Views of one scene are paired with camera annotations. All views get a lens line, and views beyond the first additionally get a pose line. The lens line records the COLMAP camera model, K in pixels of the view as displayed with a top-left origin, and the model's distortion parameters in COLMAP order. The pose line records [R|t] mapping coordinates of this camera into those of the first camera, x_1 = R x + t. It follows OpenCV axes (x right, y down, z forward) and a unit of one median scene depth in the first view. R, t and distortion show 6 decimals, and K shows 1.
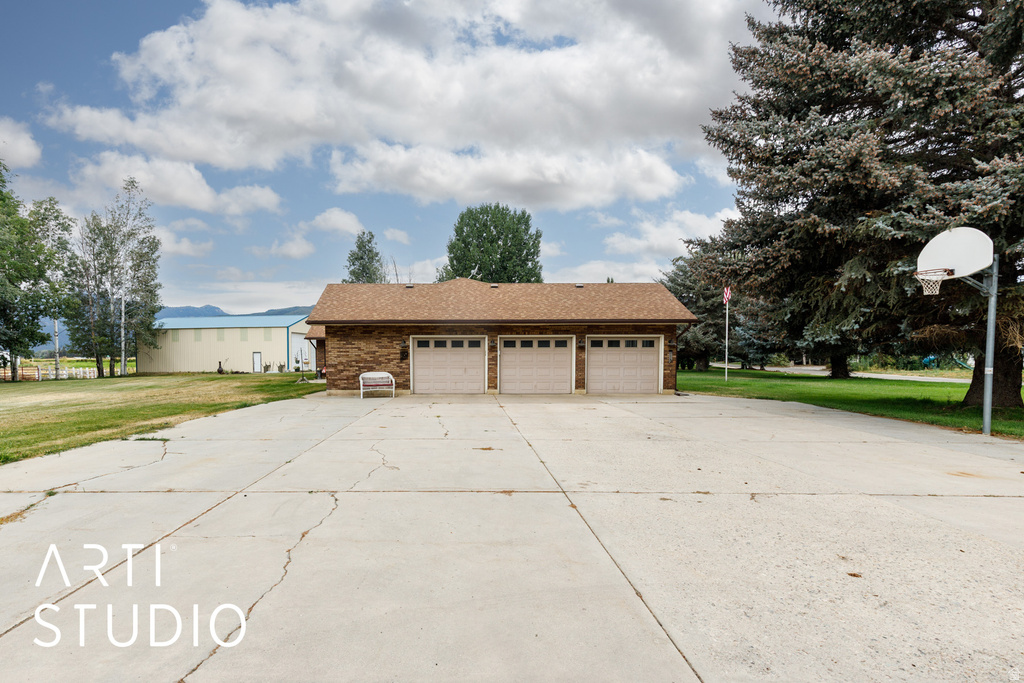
lens RADIAL K [[498.3, 0, 511.8], [0, 498.3, 373.6], [0, 0, 1]] dist [0.002914, -0.000102]
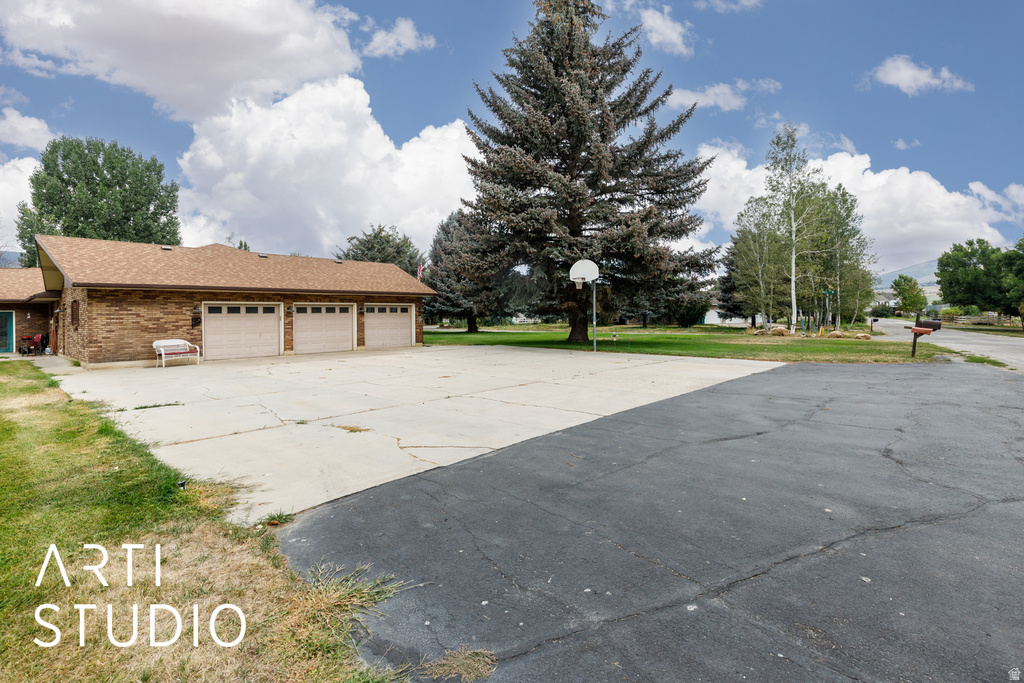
lens RADIAL K [[478.6, 0, 526.0], [0, 478.6, 312.6], [0, 0, 1]] dist [0.000716, 0.000035]
pose [[0.657730, -0.002600, 0.753249, -0.492803], [0.040283, 0.998684, -0.031728, 0.001680], [-0.752176, 0.051211, 0.656970, -0.108439]]
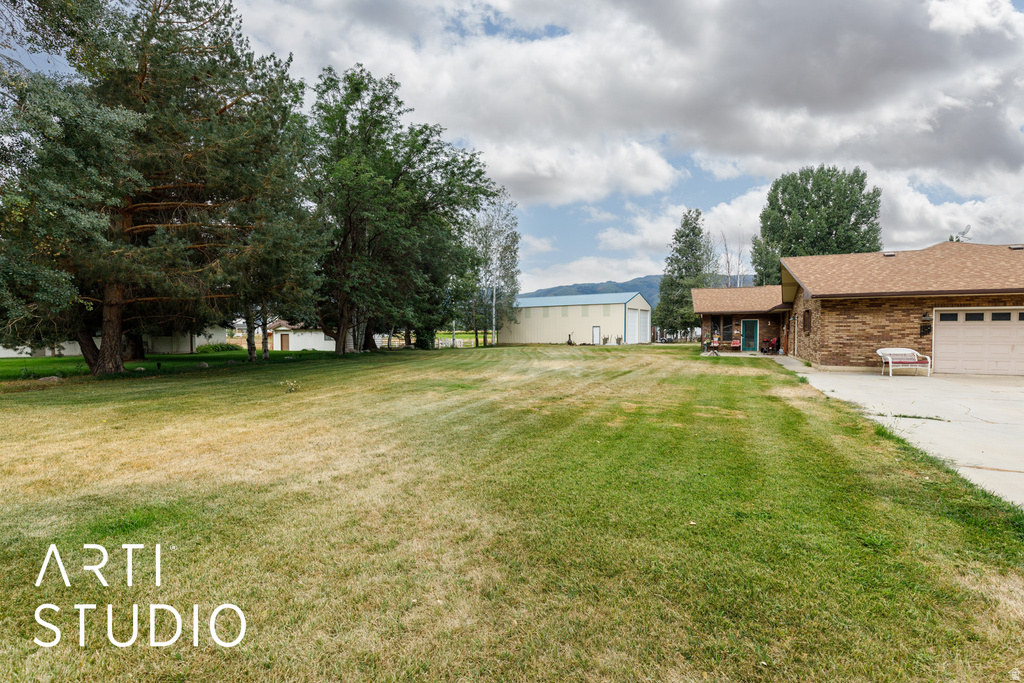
lens RADIAL K [[463.6, 0, 504.7], [0, 463.6, 344.0], [0, 0, 1]] dist [0.006652, 0.000283]
pose [[0.911125, 0.012924, -0.411926, -0.556220], [-0.014097, 0.999901, 0.000190, -0.000568], [0.411888, 0.005633, 0.911217, -0.085810]]
